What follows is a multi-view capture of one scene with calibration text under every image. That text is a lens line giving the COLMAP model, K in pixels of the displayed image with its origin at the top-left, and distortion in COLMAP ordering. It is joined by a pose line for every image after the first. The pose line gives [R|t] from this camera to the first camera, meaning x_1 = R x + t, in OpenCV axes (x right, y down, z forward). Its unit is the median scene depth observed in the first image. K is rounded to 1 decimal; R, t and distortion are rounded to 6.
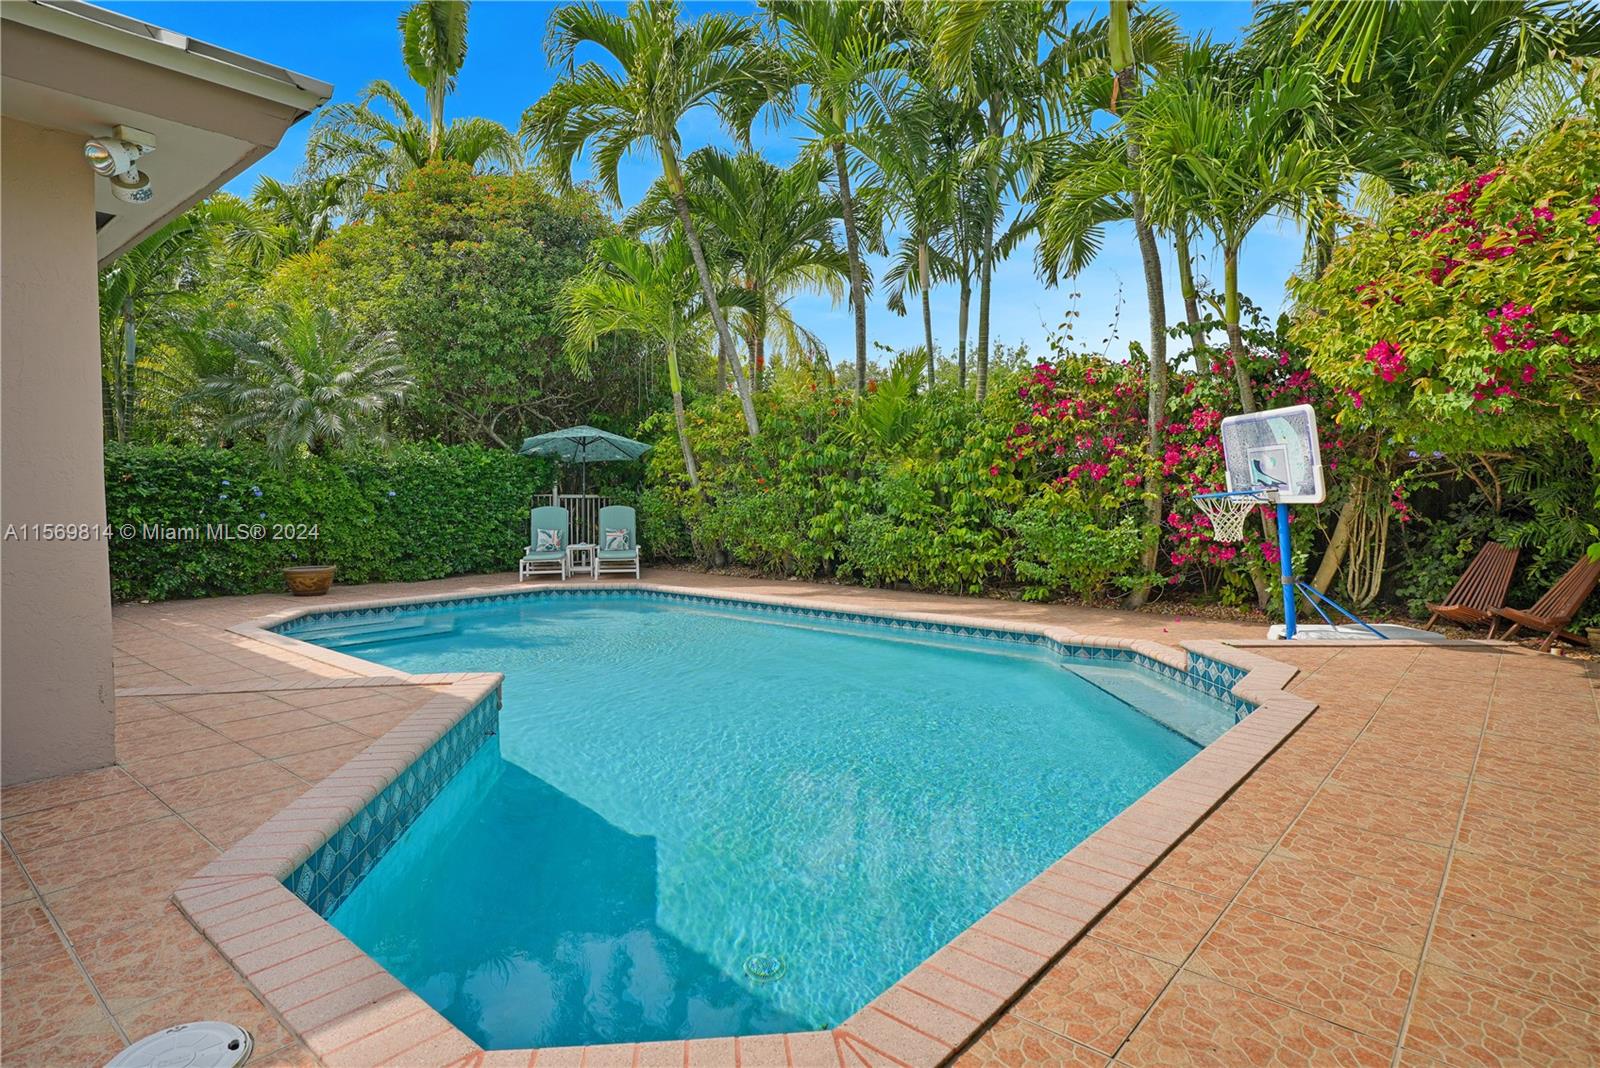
lens RADIAL K [[870.6, 0, 800.0], [0, 870.6, 534.0], [0, 0, 1]] dist [-0.001053, -0.000217]
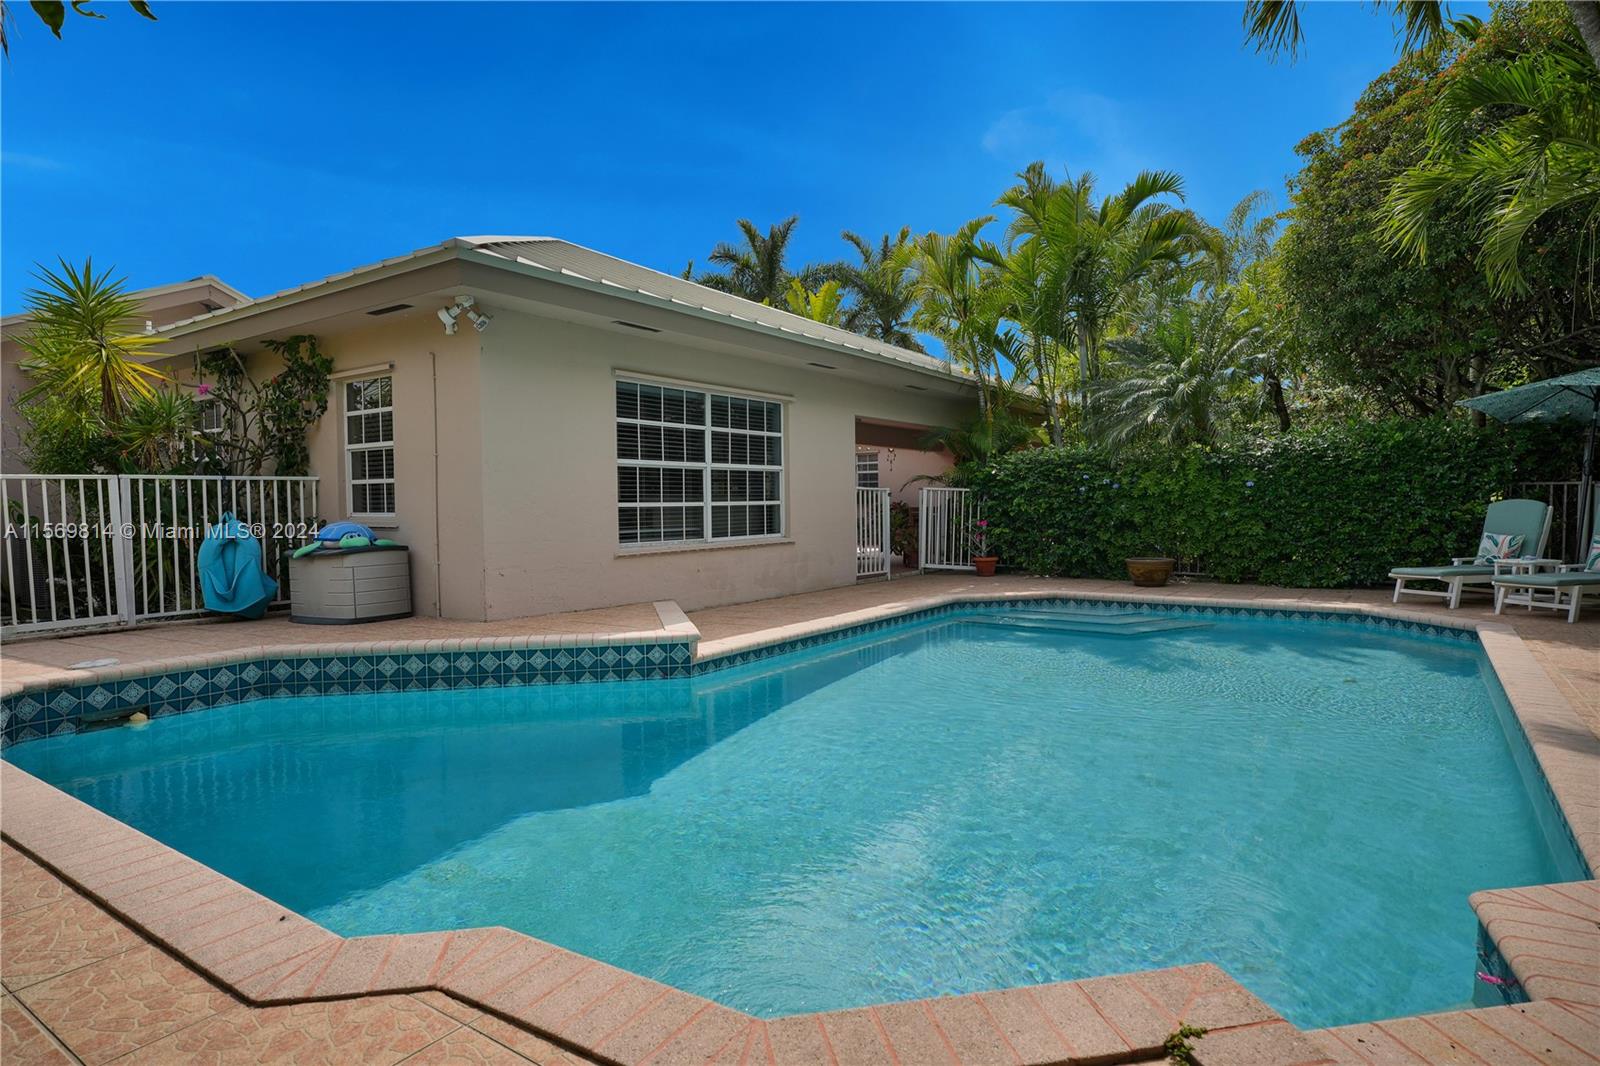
lens RADIAL K [[870.6, 0, 800.0], [0, 870.6, 533.0], [0, 0, 1]] dist [-0.001053, -0.000217]
pose [[0.100476, 0.030826, -0.994462, 0.387327], [-0.038149, 0.998904, 0.027109, -0.003499], [0.994208, 0.035214, 0.101542, 0.474915]]
